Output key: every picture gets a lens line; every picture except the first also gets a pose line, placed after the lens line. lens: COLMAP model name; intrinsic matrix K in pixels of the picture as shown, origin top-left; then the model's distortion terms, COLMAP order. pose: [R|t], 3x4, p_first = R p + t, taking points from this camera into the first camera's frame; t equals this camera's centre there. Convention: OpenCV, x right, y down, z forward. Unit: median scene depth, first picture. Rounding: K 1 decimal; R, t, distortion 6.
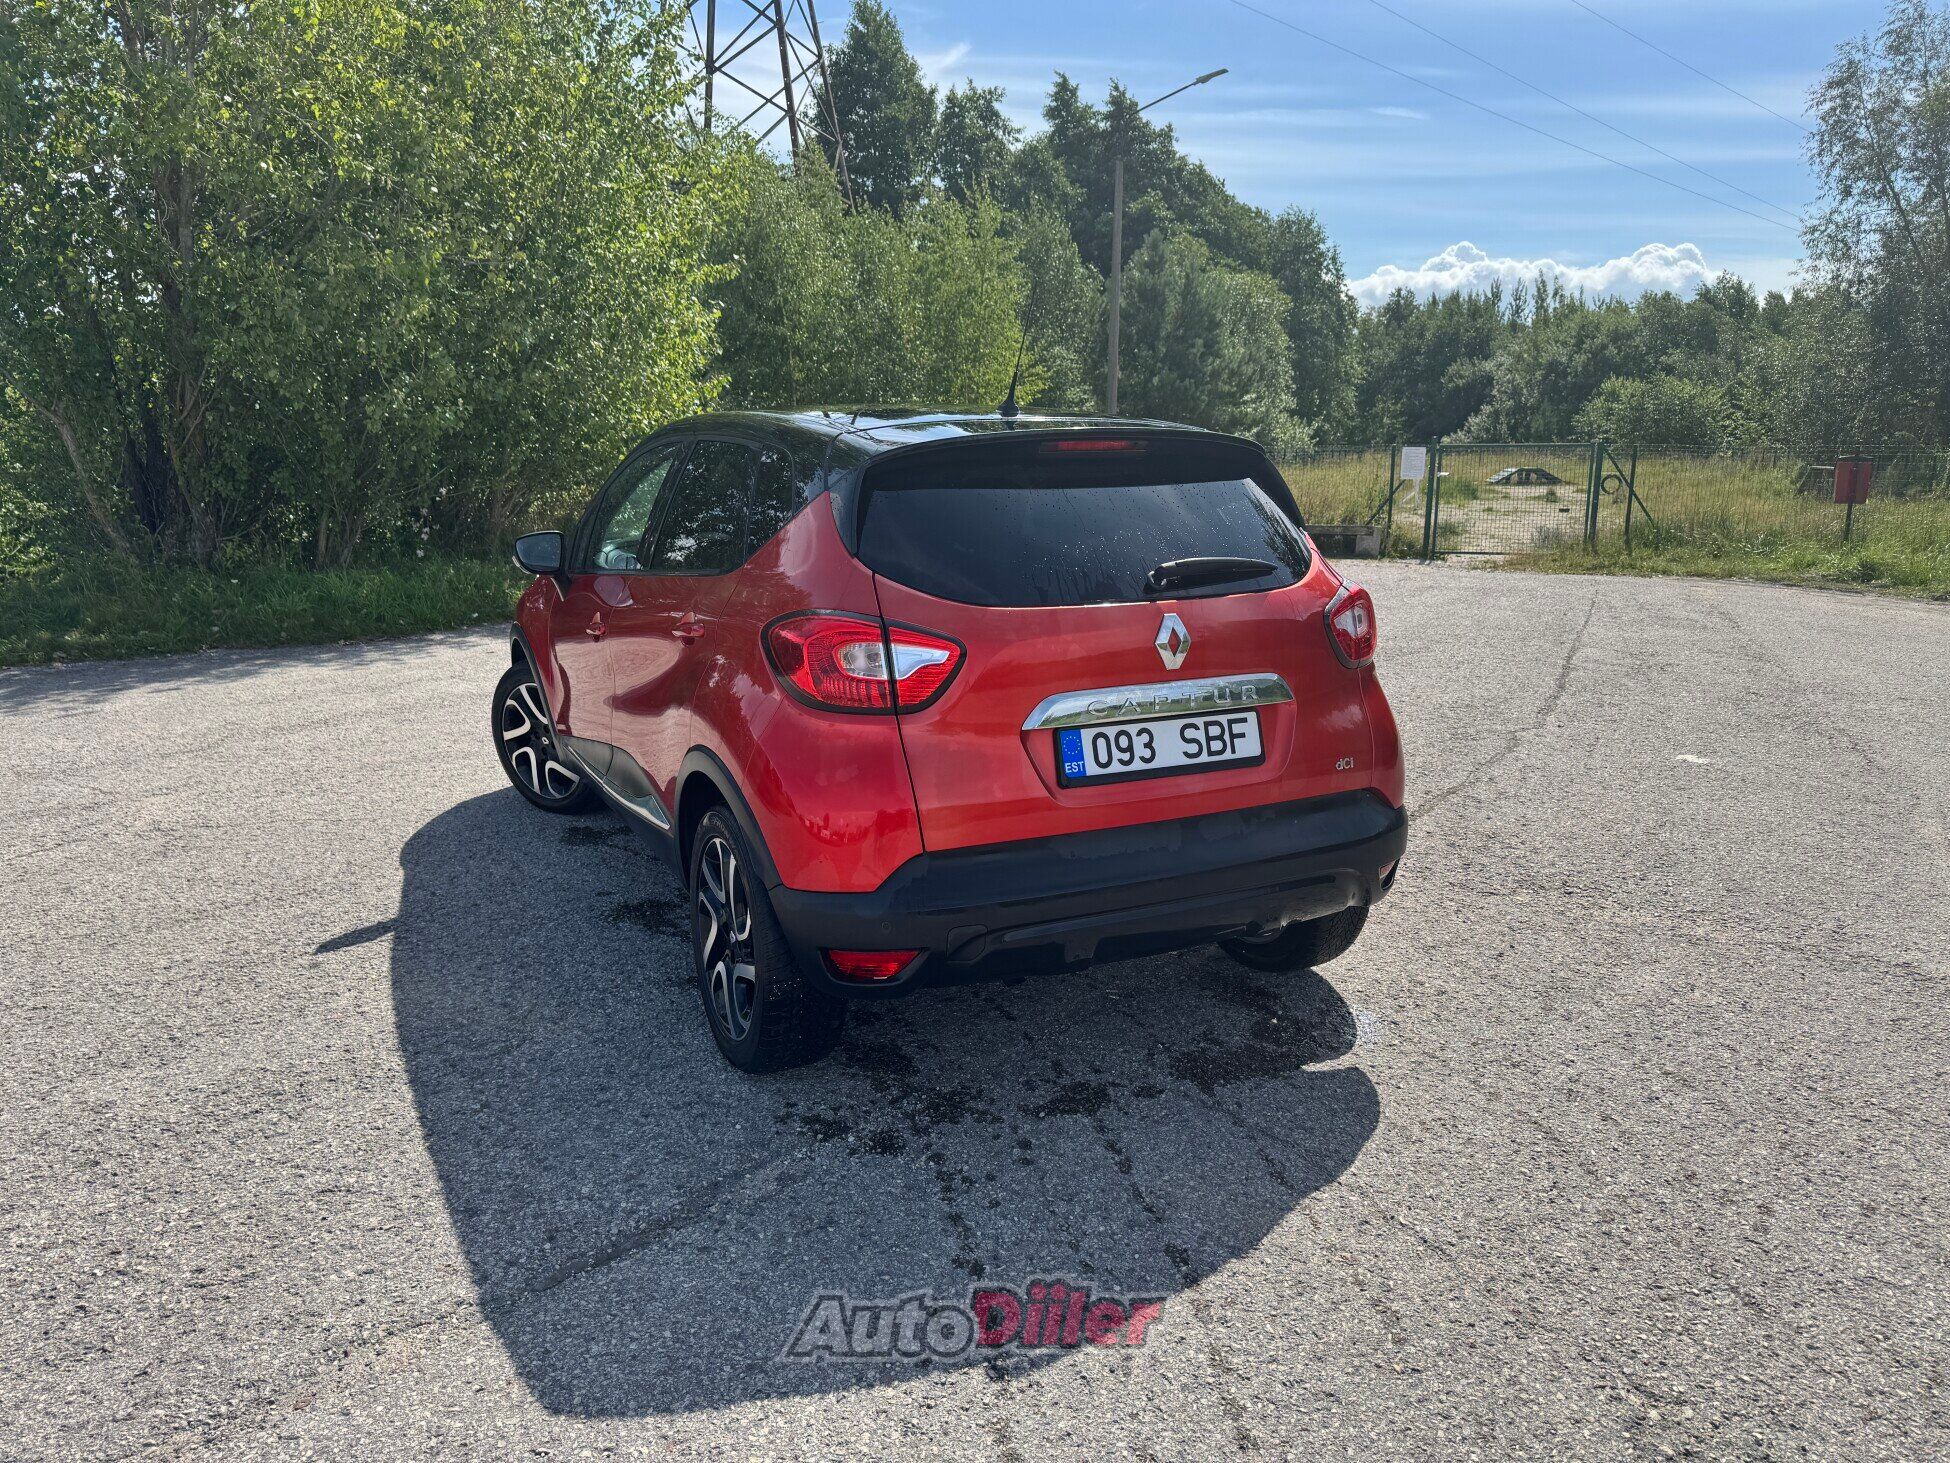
lens RADIAL K [[1363.0, 0, 974.2], [0, 1363.0, 724.4], [0, 0, 1]] dist [-0.005058, -0.004689]
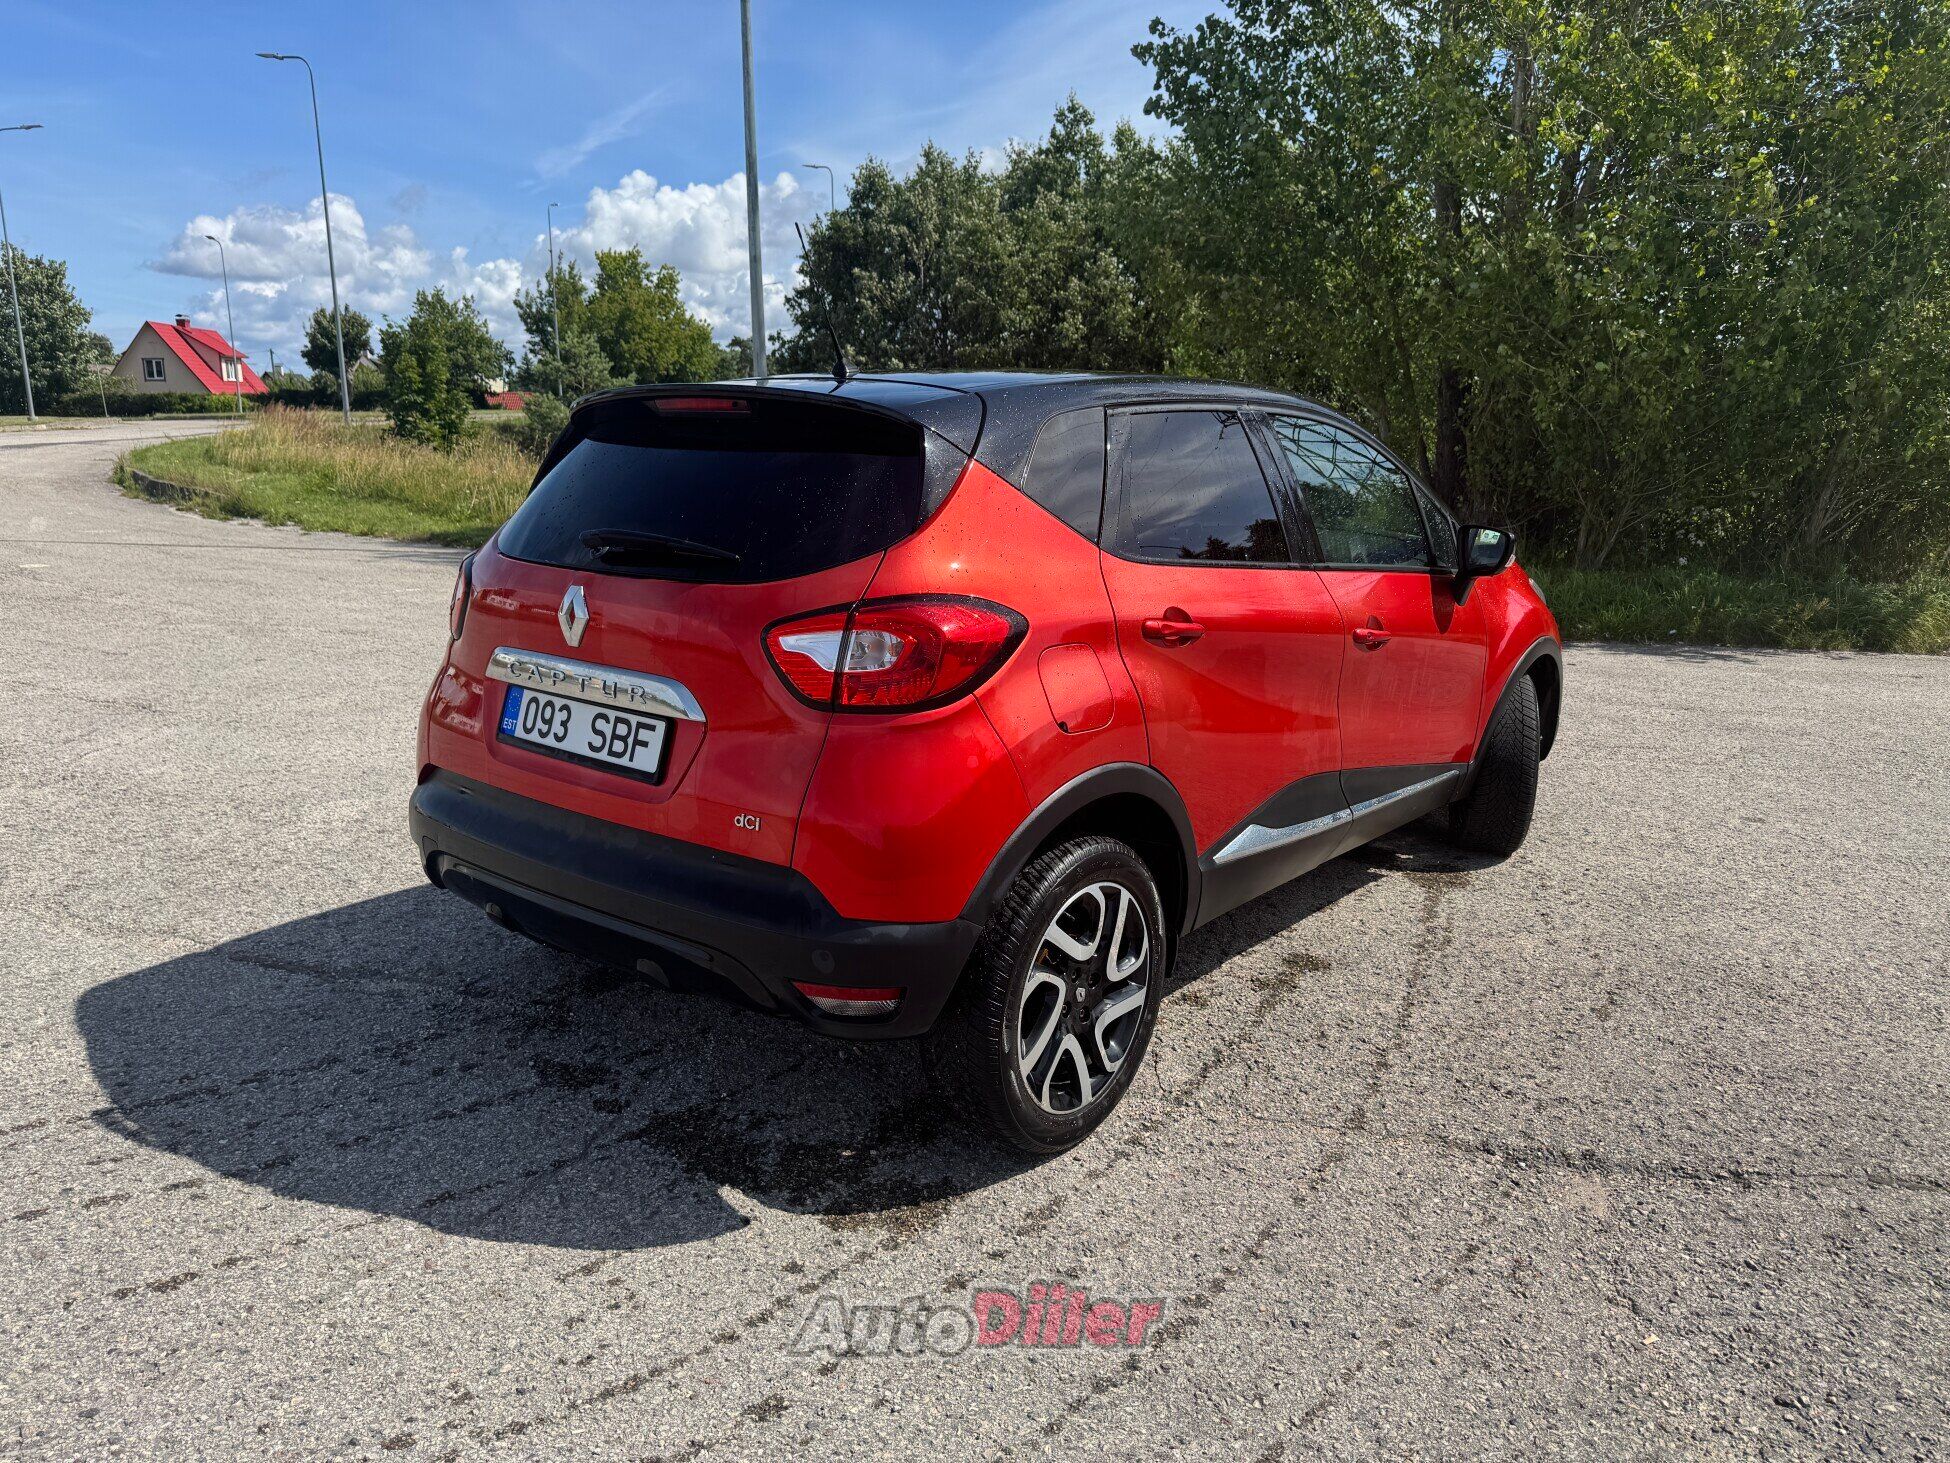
lens RADIAL K [[1363.0, 0, 969.8], [0, 1363.0, 744.0], [0, 0, 1]] dist [-0.005058, -0.004689]
pose [[0.425315, 0.208174, -0.880778, 1.062658], [-0.209758, 0.969362, 0.127822, -0.147708], [0.880402, 0.130386, 0.455951, 0.813031]]
